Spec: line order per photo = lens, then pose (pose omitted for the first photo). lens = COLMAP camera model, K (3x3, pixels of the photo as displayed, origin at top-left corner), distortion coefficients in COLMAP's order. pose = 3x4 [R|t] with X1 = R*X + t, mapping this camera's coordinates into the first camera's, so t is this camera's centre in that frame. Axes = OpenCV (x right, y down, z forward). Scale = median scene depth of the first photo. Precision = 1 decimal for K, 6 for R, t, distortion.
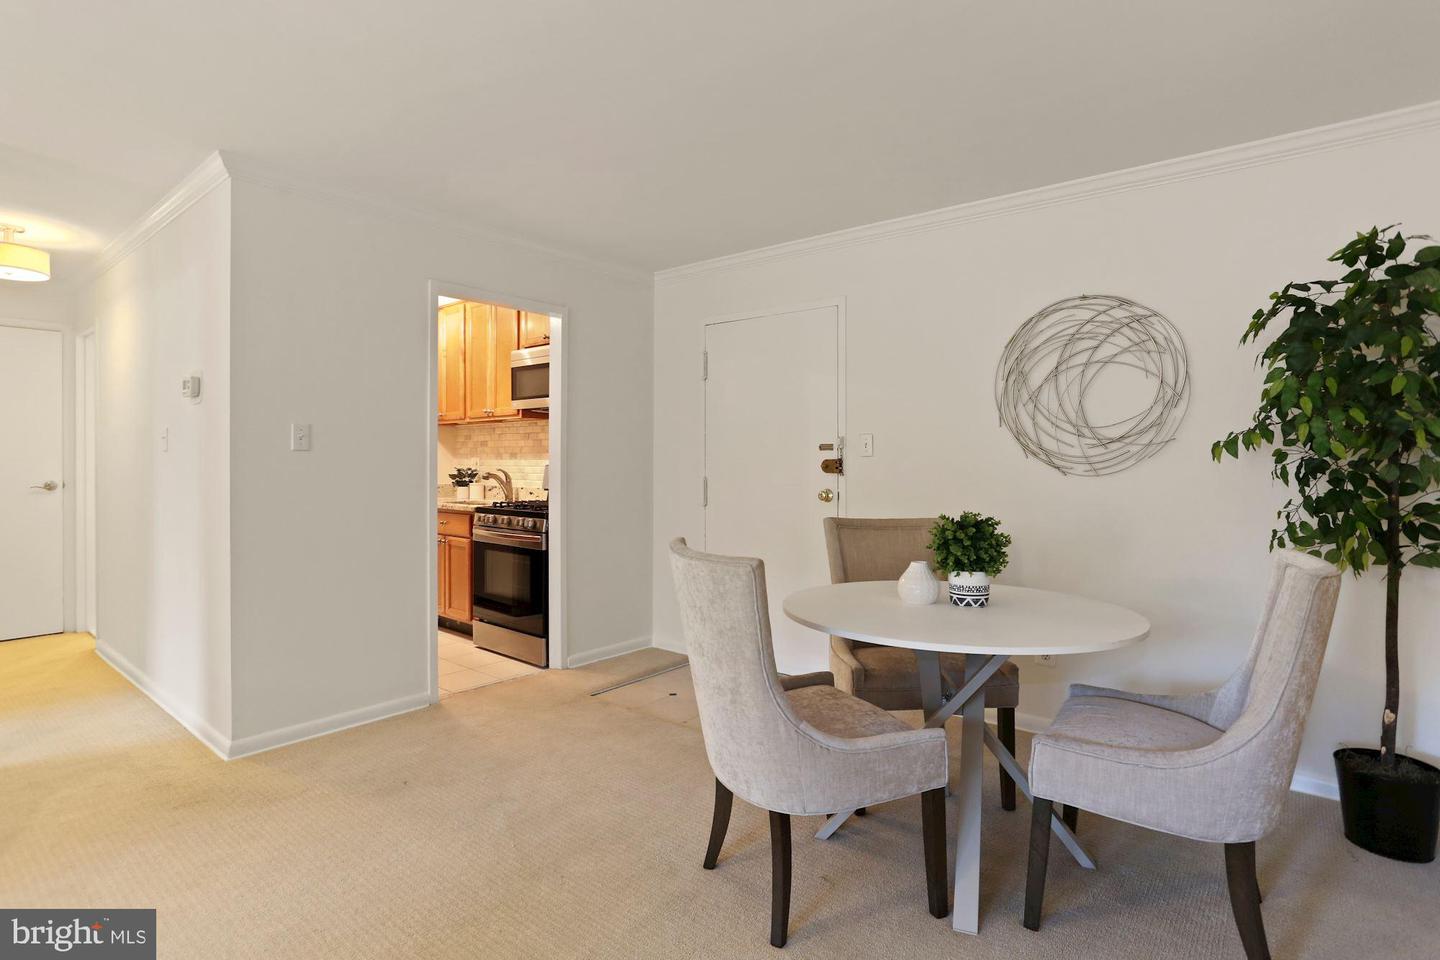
lens RADIAL K [[717.0, 0, 719.3], [0, 717.0, 456.1], [0, 0, 1]] dist [-0.053705, 0.027286]
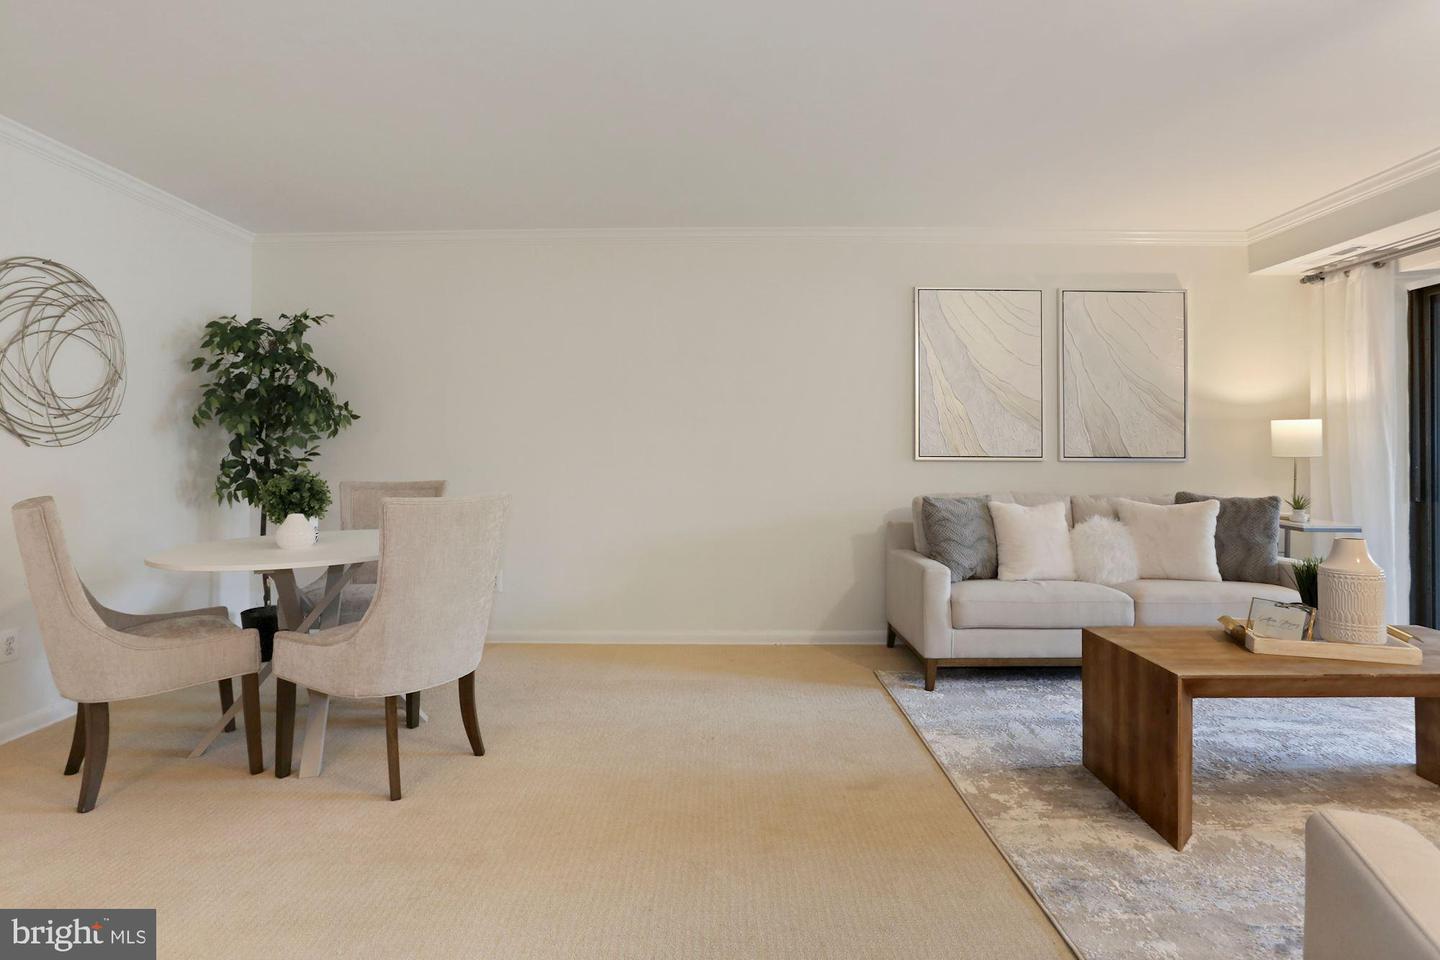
lens RADIAL K [[740.2, 0, 719.0], [0, 740.2, 439.6], [0, 0, 1]] dist [-0.053581, 0.031848]
pose [[-0.625809, 0.009637, 0.779916, -1.054696], [-0.003771, 0.999875, -0.015380, 0.037681], [-0.779967, -0.012566, -0.625695, 1.157557]]
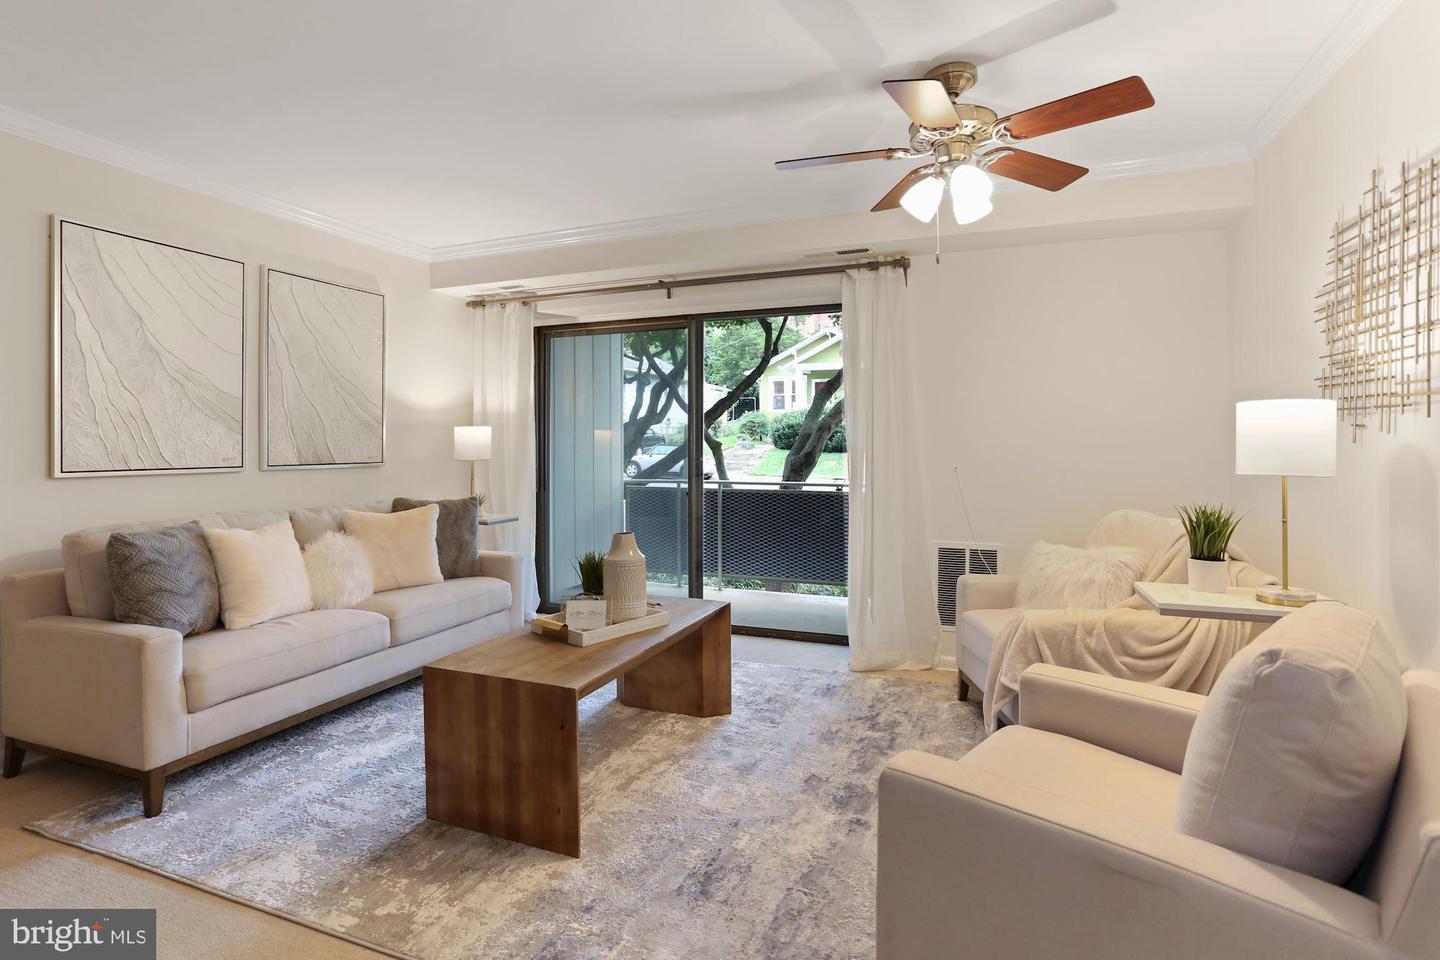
lens RADIAL K [[732.9, 0, 716.7], [0, 732.9, 442.0], [0, 0, 1]] dist [-0.051615, 0.027144]
pose [[-0.954573, 0.002850, -0.297962, -0.634072], [0.004114, 0.999985, -0.003613, 0.009823], [0.297947, -0.004674, -0.954571, 1.079652]]
